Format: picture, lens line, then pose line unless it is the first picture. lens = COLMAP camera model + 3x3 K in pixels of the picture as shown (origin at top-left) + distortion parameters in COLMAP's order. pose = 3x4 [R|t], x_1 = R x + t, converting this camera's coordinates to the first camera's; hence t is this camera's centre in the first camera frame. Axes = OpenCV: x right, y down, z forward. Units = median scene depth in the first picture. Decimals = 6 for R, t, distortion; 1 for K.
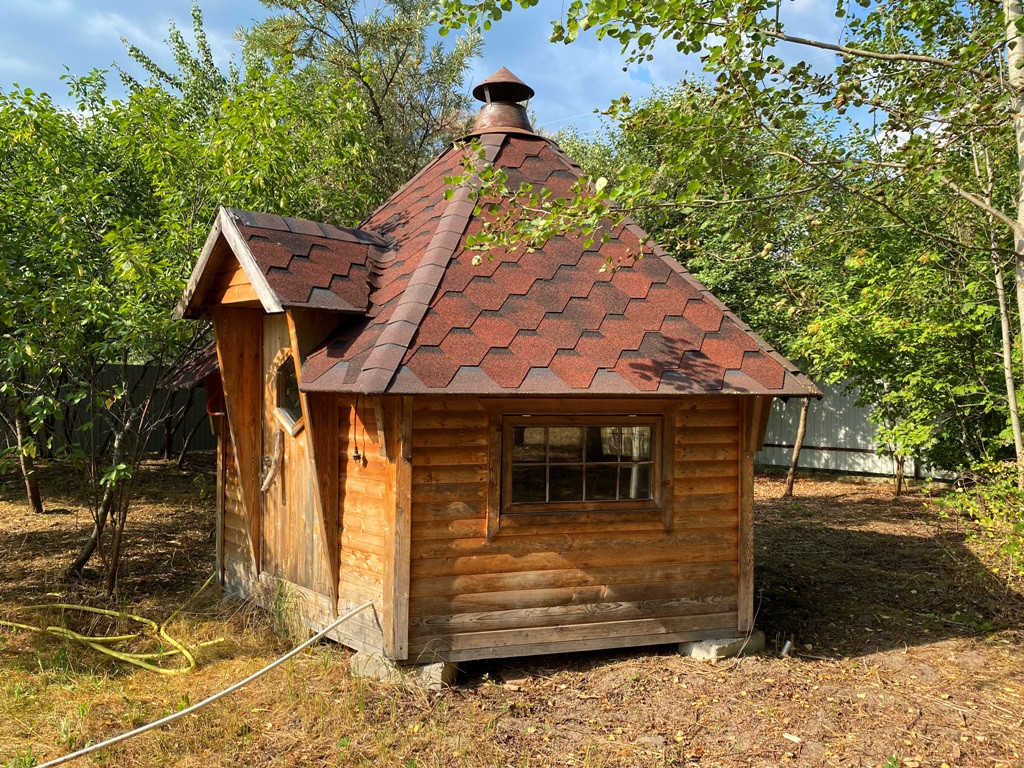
lens RADIAL K [[865.6, 0, 512.1], [0, 865.6, 418.3], [0, 0, 1]] dist [0.049829, -0.002370]
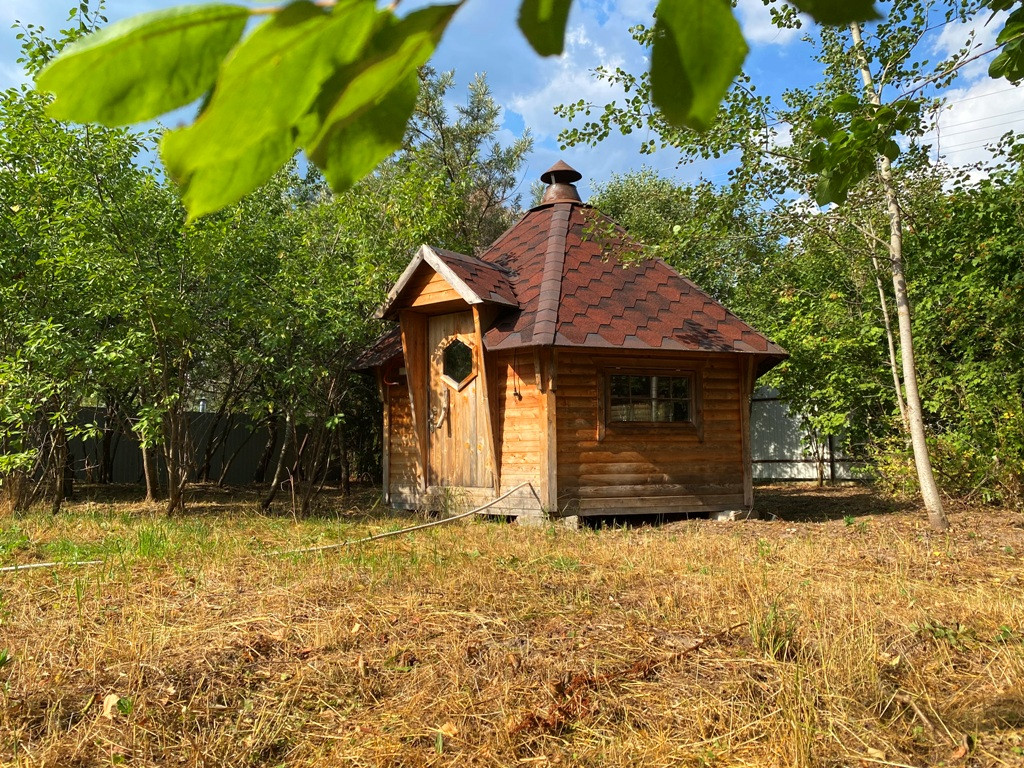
lens RADIAL K [[865.6, 0, 512.1], [0, 865.6, 418.3], [0, 0, 1]] dist [0.049829, -0.002370]
pose [[0.994906, -0.015615, 0.099594, -0.328628], [0.024379, 0.995875, -0.087403, 0.218143], [-0.097818, 0.089386, 0.991182, -0.568227]]
